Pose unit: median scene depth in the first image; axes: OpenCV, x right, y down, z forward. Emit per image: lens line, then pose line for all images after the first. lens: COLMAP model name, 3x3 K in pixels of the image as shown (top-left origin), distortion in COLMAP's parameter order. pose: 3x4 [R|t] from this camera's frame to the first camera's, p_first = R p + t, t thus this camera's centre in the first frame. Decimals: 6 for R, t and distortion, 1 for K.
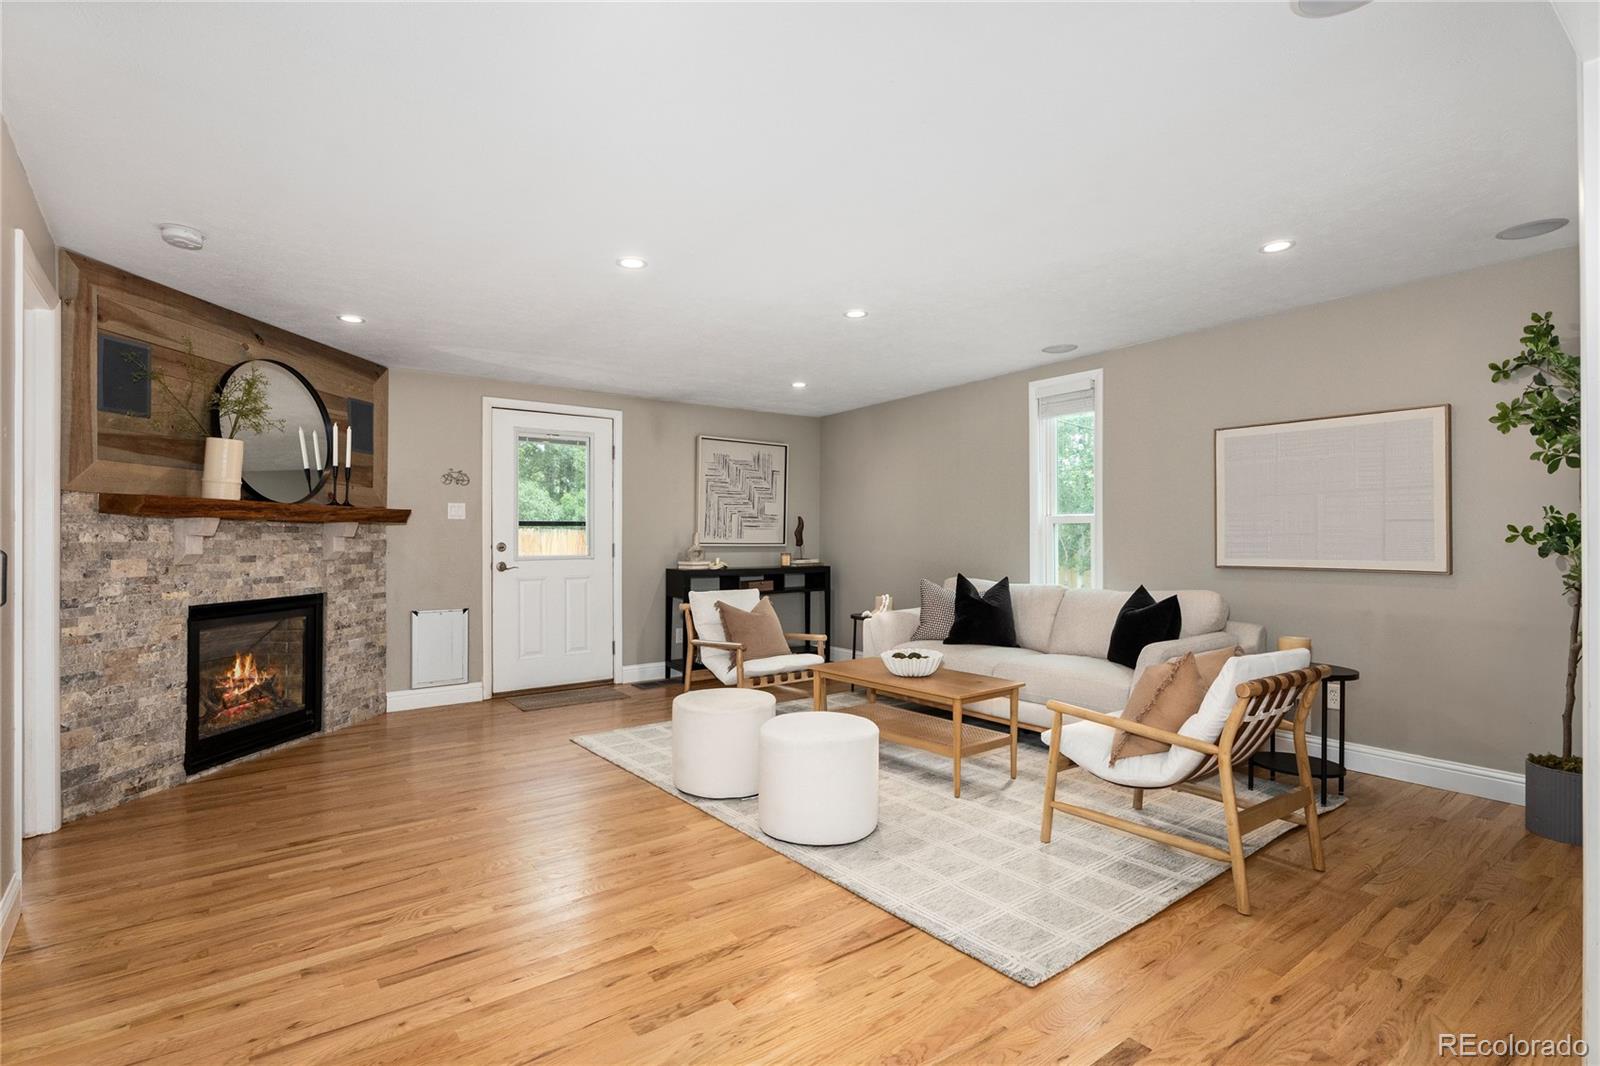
lens RADIAL K [[777.7, 0, 800.0], [0, 777.7, 533.0], [0, 0, 1]] dist [0.003097, 0.001203]
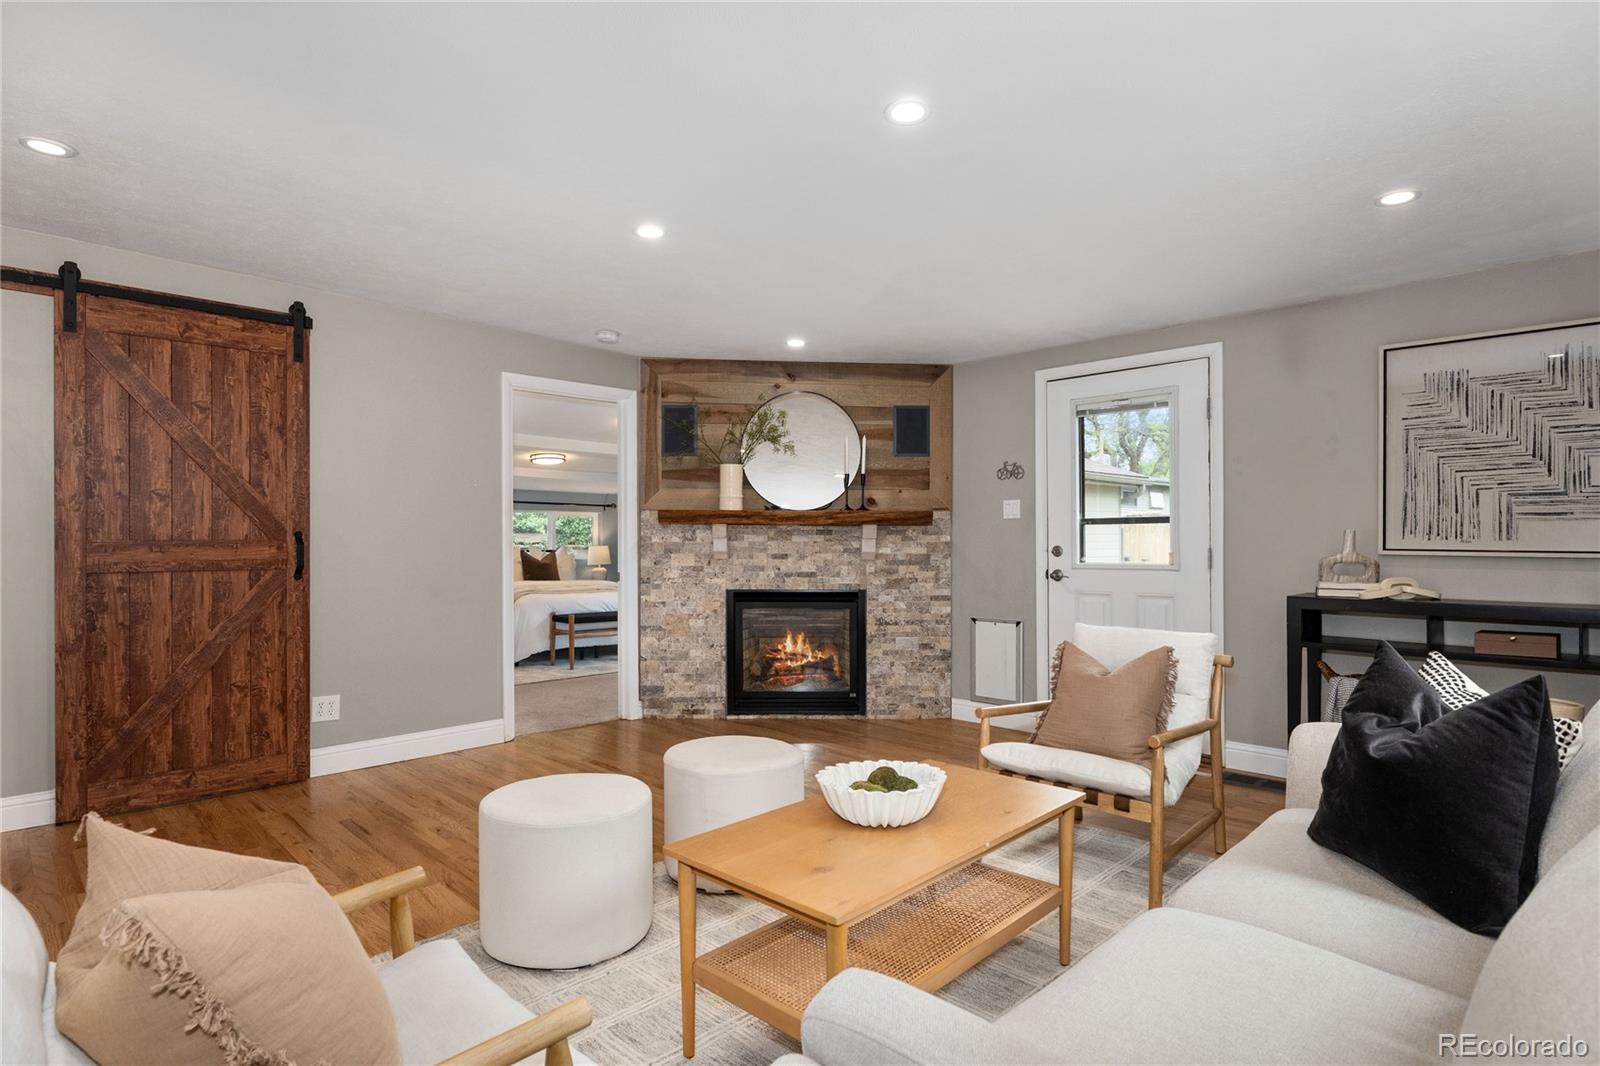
lens RADIAL K [[858.0, 0, 798.7], [0, 858.0, 541.6], [0, 0, 1]] dist [-0.001354, -0.000168]
pose [[0.116831, -0.000279, -0.993152, 0.611881], [0.004277, 0.999991, 0.000222, 0.008919], [0.993143, -0.004274, 0.116831, 0.811780]]
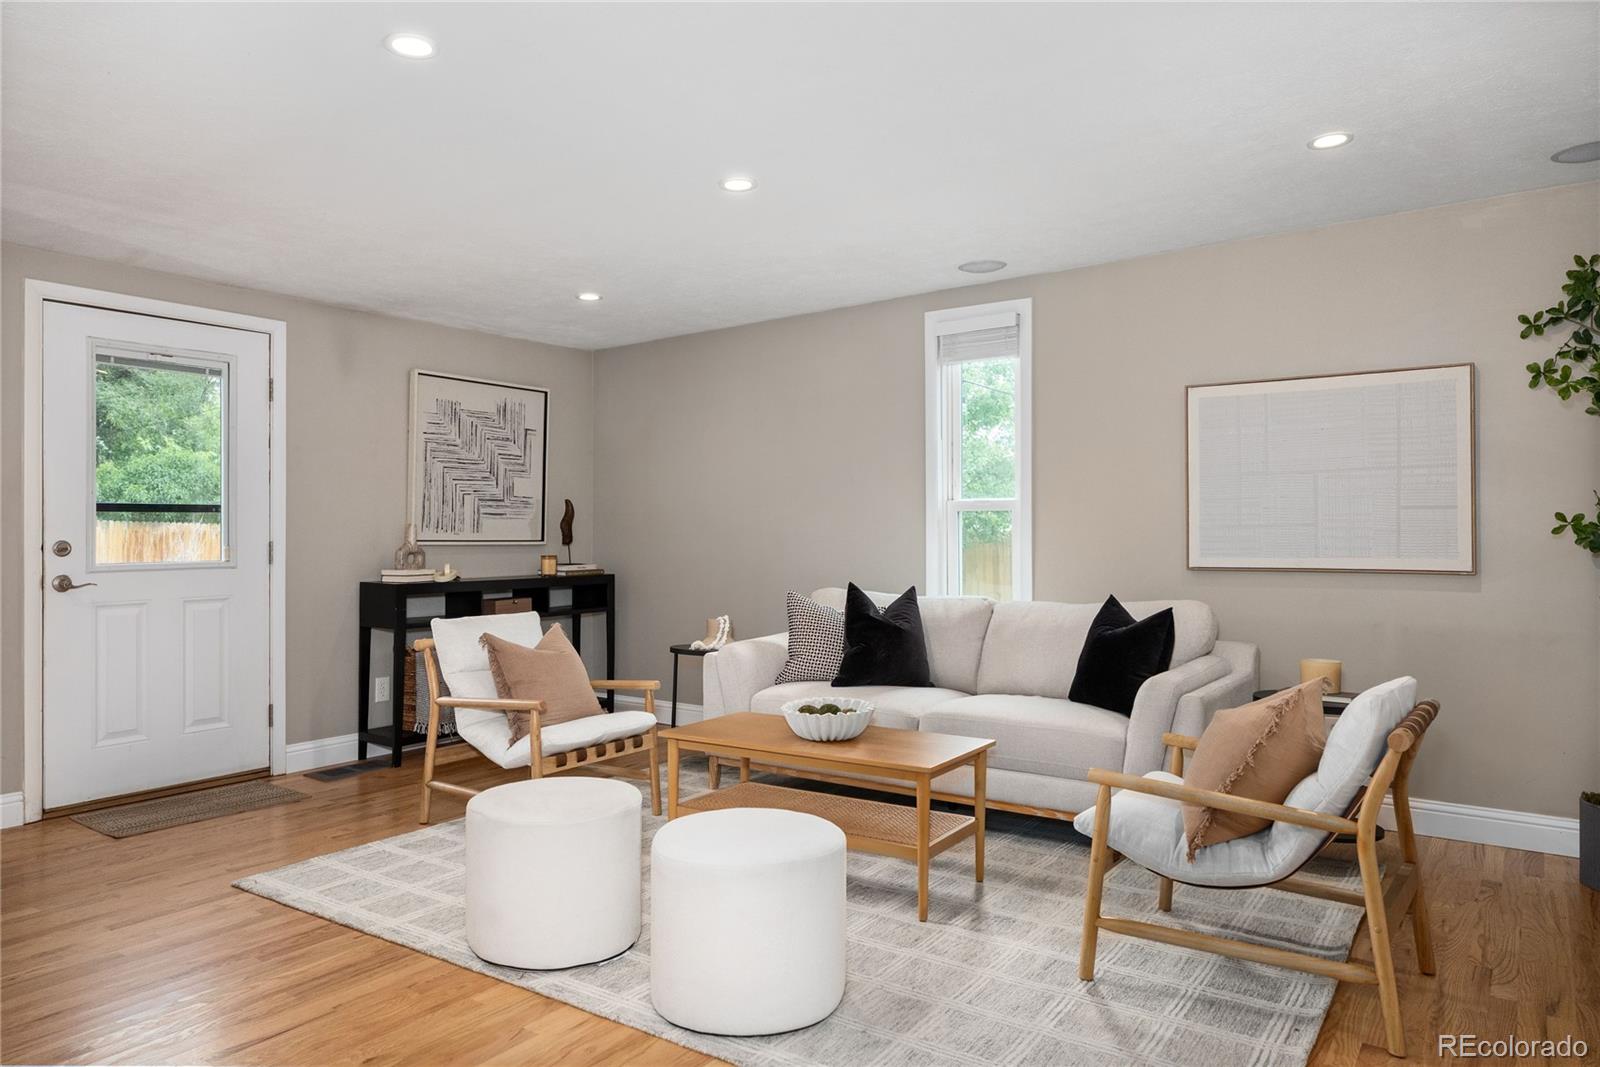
lens RADIAL K [[1062.8, 0, 796.5], [0, 1062.8, 527.5], [0, 0, 1]] dist [0.003242, 0.002228]
pose [[0.953799, -0.000221, 0.300446, -0.140416], [0.000188, 1.000000, 0.000140, 0.003651], [-0.300446, -0.000077, 0.953799, 0.136000]]
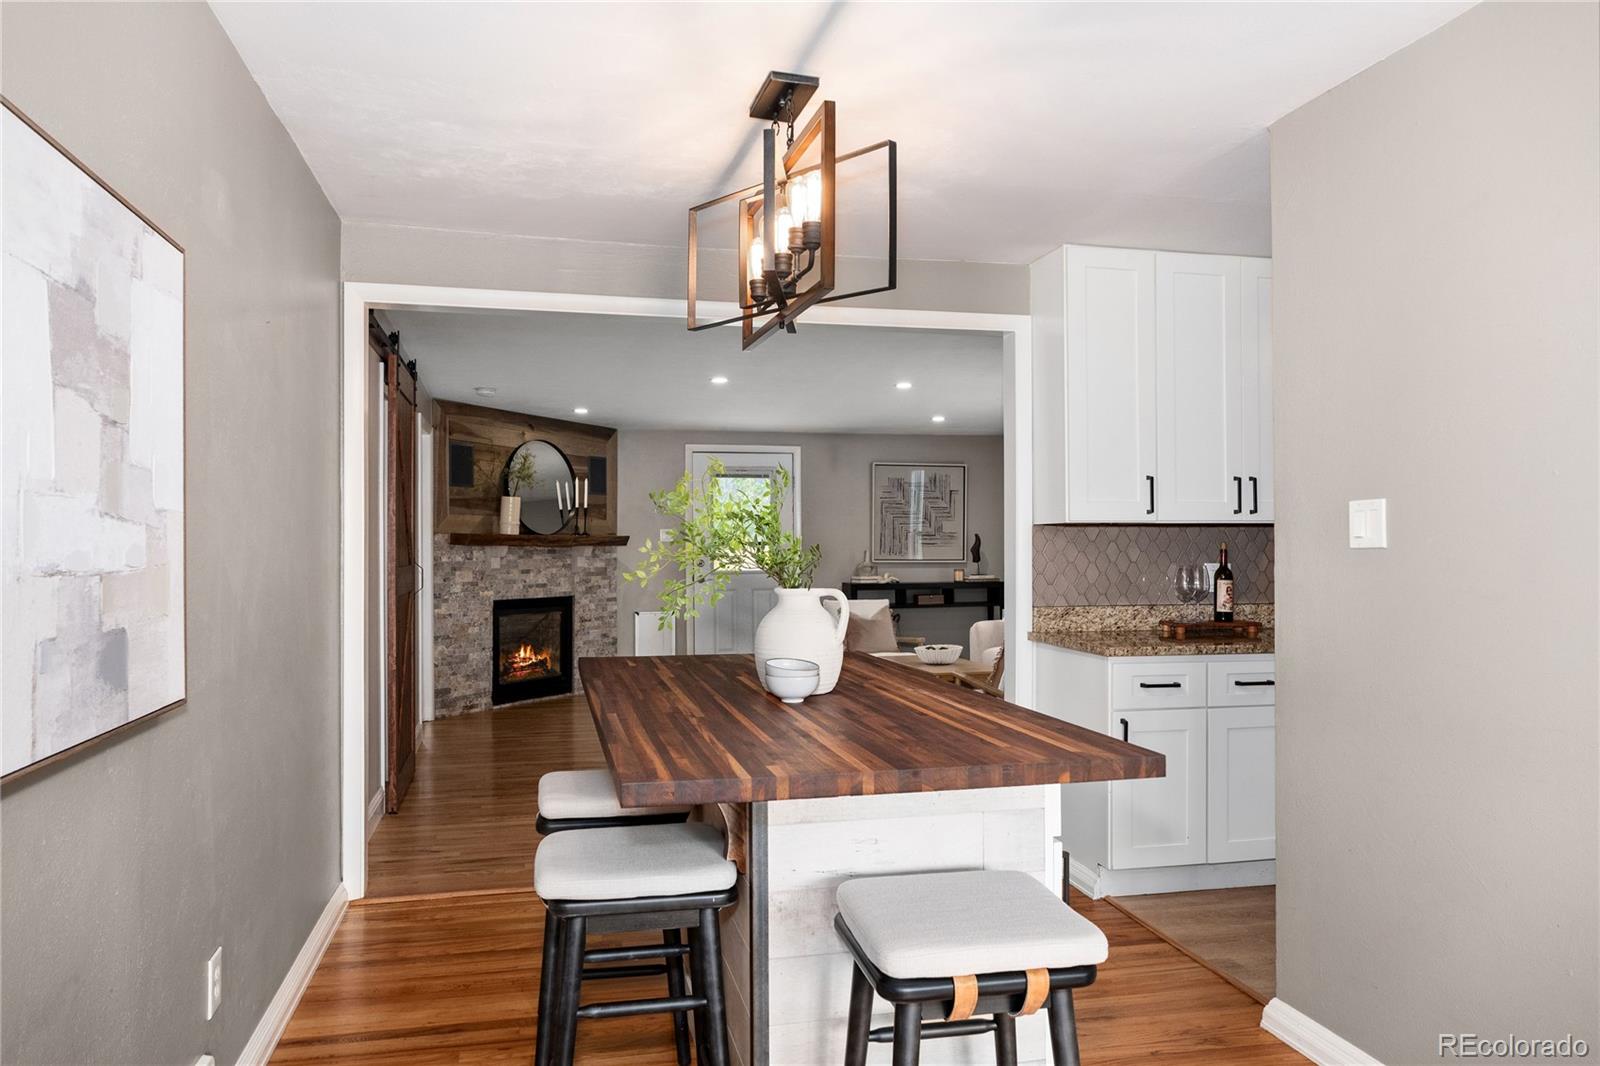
lens RADIAL K [[1107.1, 0, 800.0], [0, 1107.1, 533.0], [0, 0, 1]] dist [0.001083, 0.001479]
pose [[0.911310, -0.007790, -0.411648, 0.637326], [0.005924, 0.999966, -0.005808, -0.024894], [0.411679, 0.002854, 0.911324, -0.714238]]
